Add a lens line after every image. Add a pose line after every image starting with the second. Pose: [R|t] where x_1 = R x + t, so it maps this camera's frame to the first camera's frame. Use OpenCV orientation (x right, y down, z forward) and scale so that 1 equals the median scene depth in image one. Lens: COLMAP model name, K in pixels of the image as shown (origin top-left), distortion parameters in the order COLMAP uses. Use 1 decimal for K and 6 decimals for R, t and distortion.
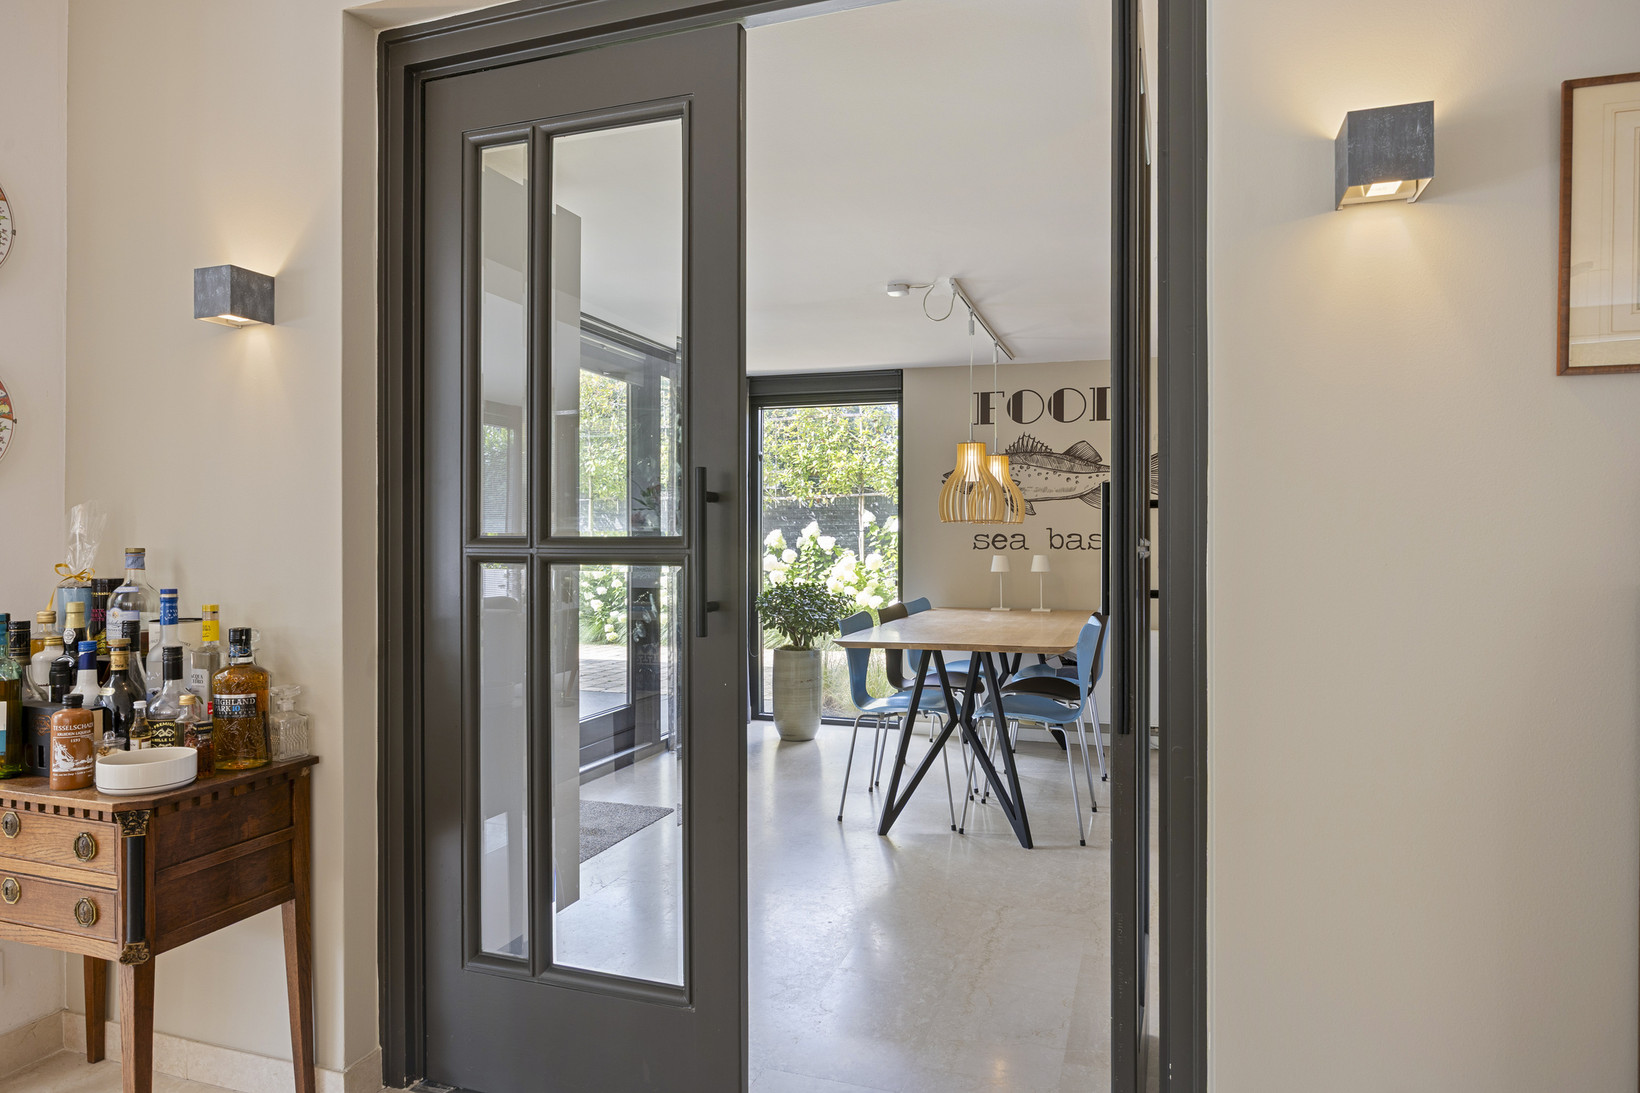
lens RADIAL K [[969.2, 0, 813.2], [0, 969.2, 551.1], [0, 0, 1]] dist [0.021158, 0.000559]
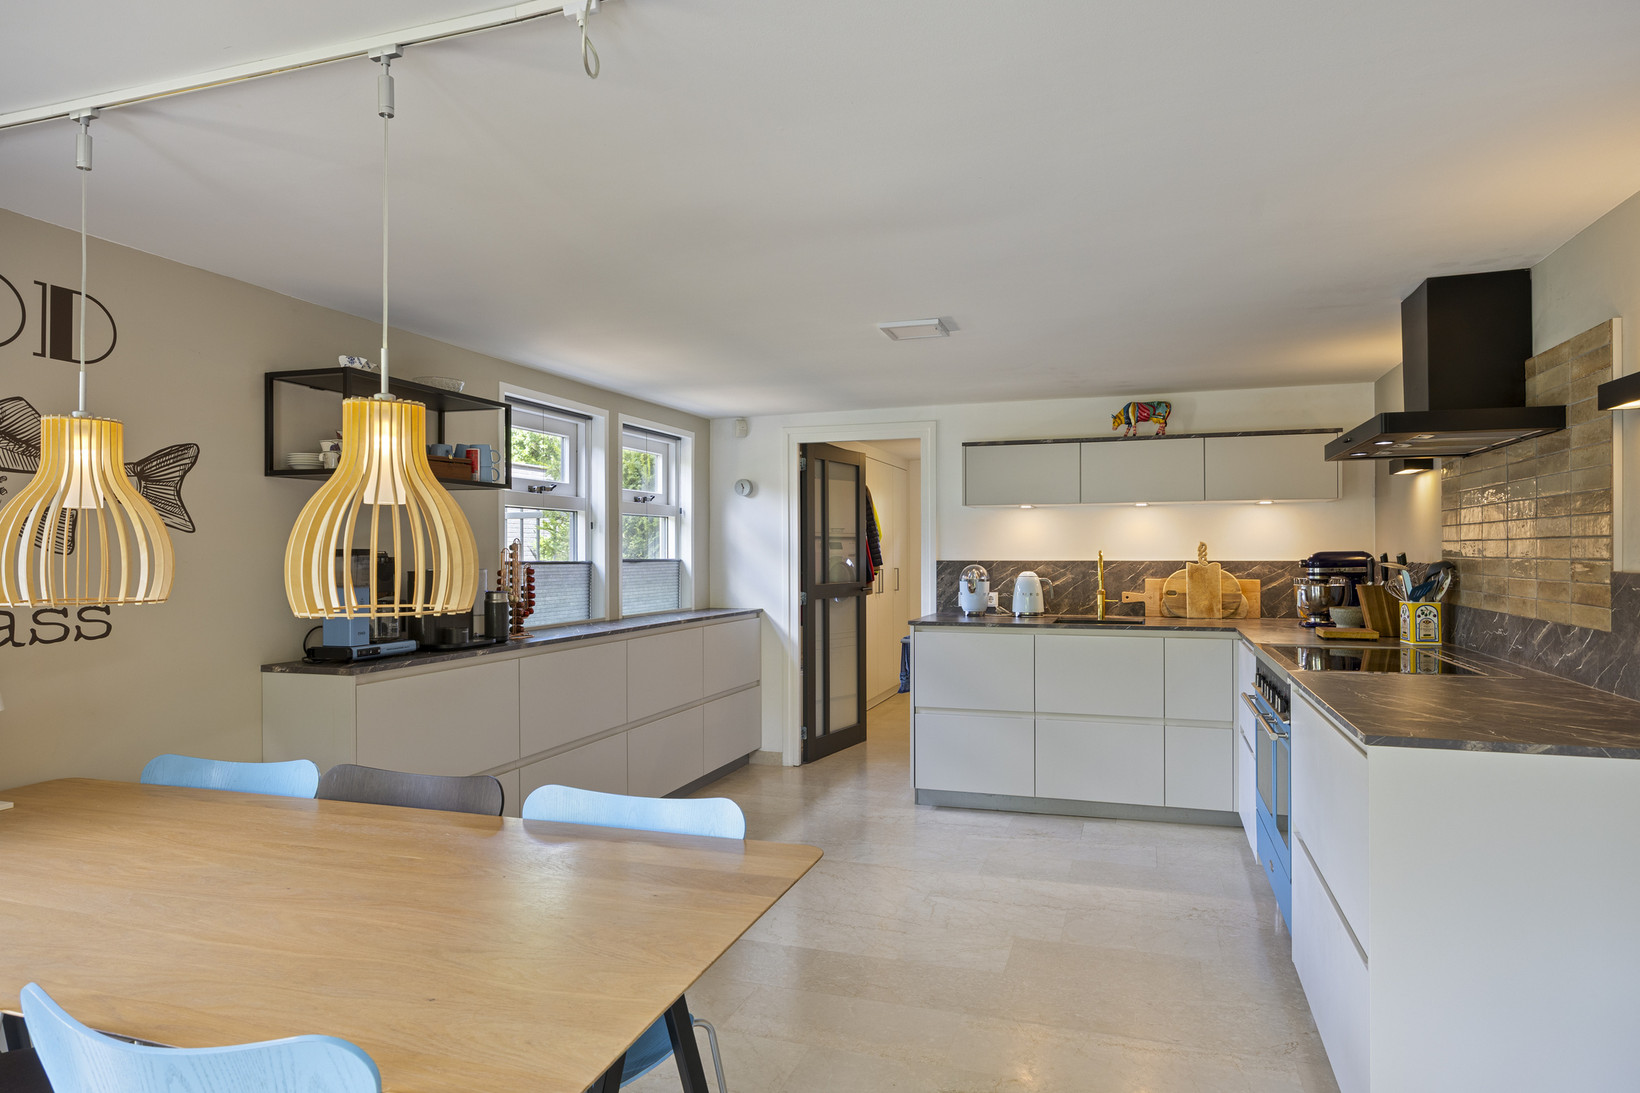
lens RADIAL K [[969.2, 0, 821.9], [0, 969.2, 539.7], [0, 0, 1]] dist [0.021158, 0.000559]
pose [[-0.006773, 0.013946, 0.999880, -0.164467], [0.012324, 0.999828, -0.013862, -0.038437], [-0.999901, 0.012228, -0.006944, 0.635835]]
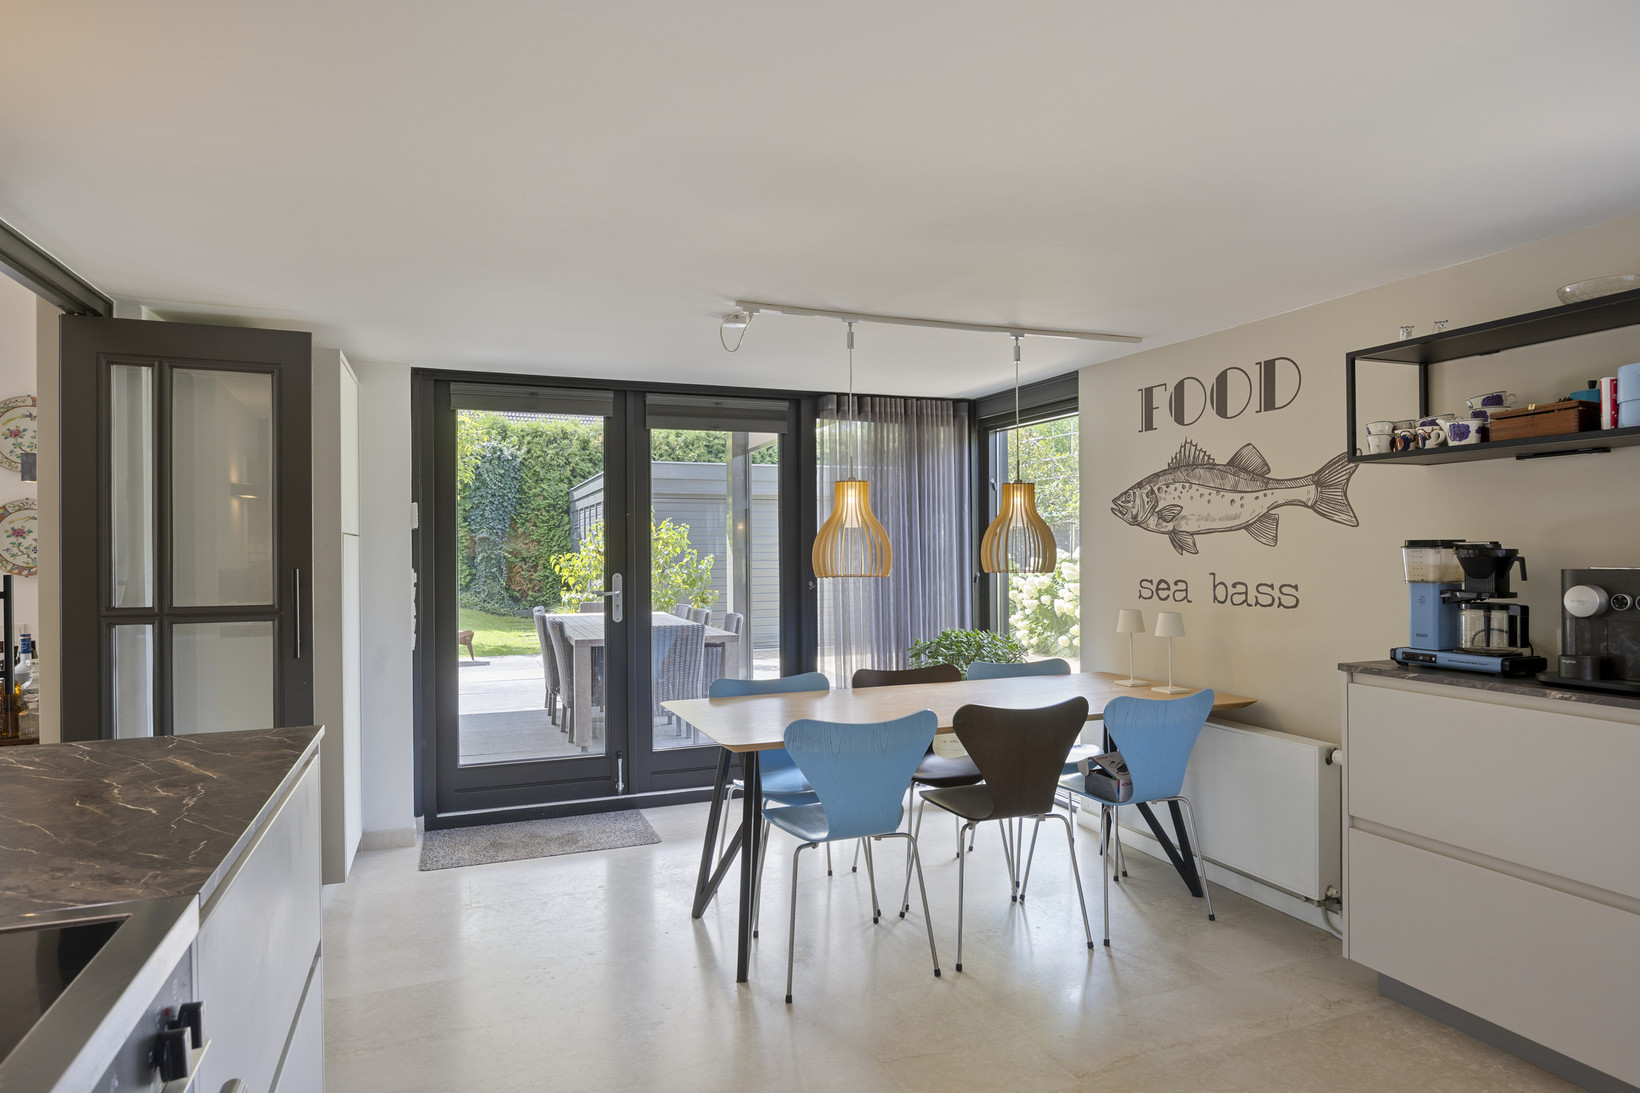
lens RADIAL K [[969.2, 0, 827.6], [0, 969.2, 564.4], [0, 0, 1]] dist [0.021158, 0.000559]
pose [[0.638316, 0.006327, -0.769749, 0.602909], [0.000870, 0.999960, 0.008941, -0.036306], [0.769774, -0.006377, 0.638284, 0.344907]]
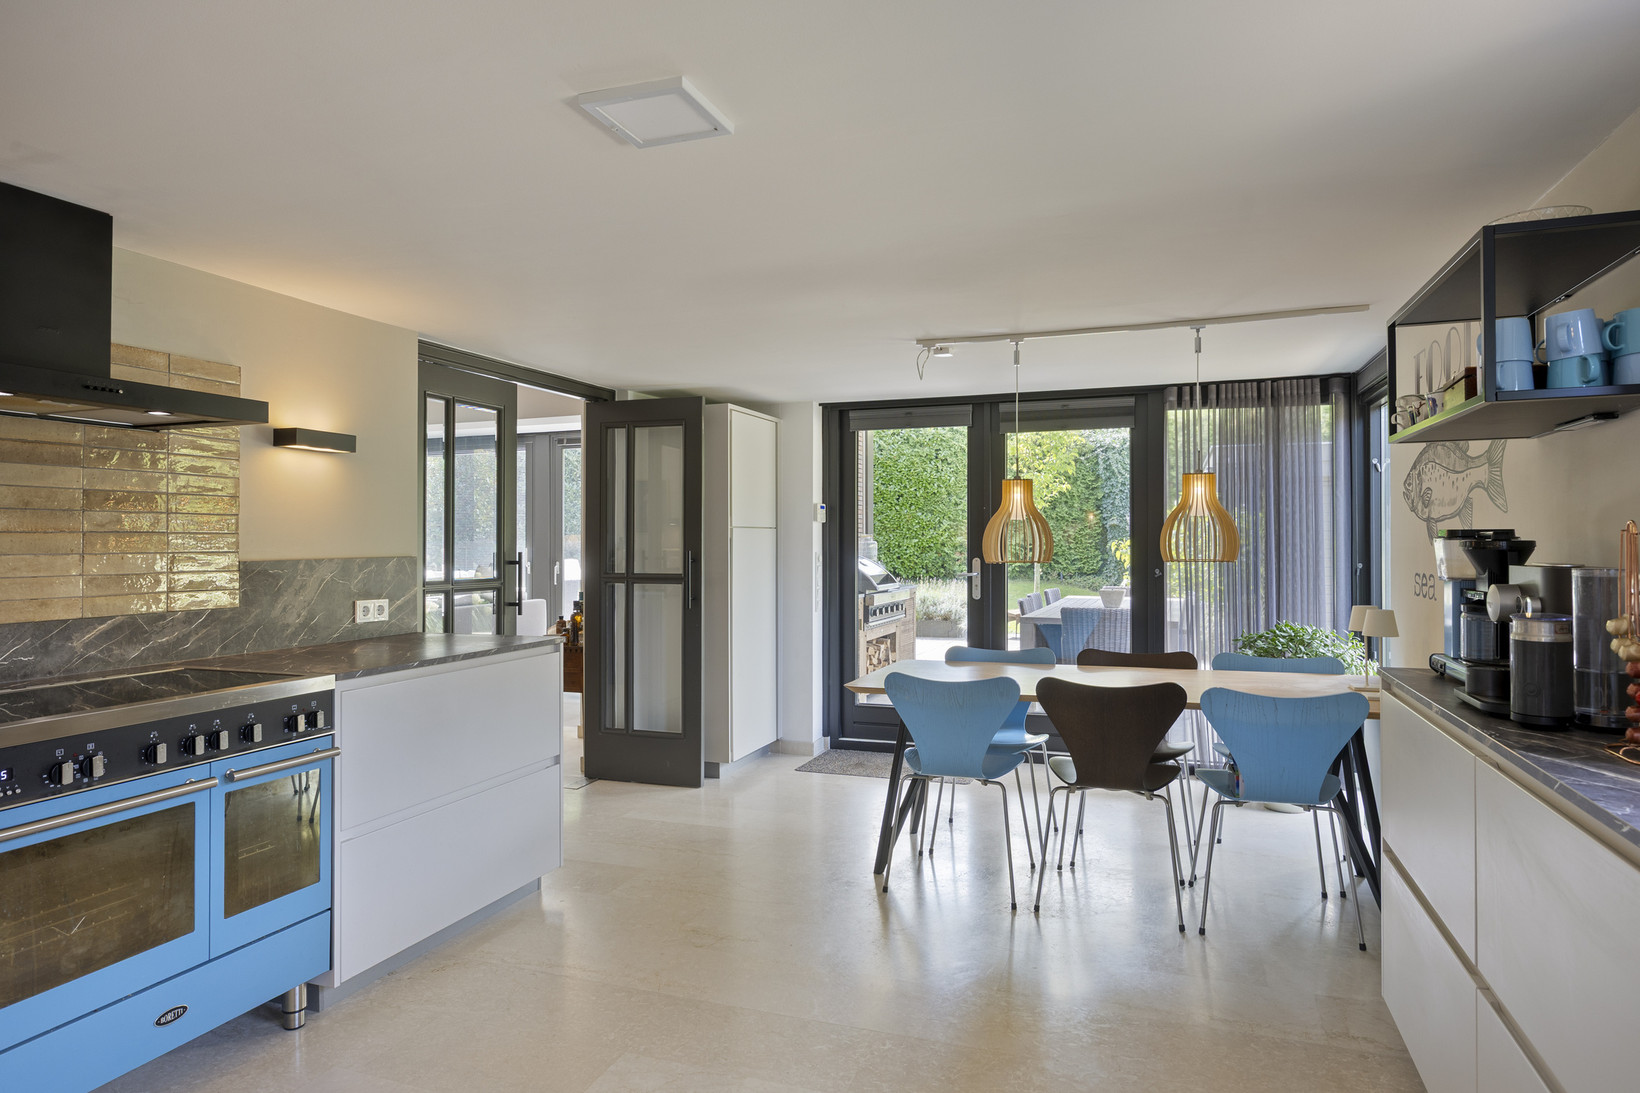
lens RADIAL K [[969.2, 0, 830.2], [0, 969.2, 528.6], [0, 0, 1]] dist [0.021158, 0.000559]
pose [[-0.019746, -0.012600, -0.999726, 0.858284], [-0.003260, 0.999916, -0.012538, -0.038281], [0.999800, 0.003011, -0.019785, 0.637360]]
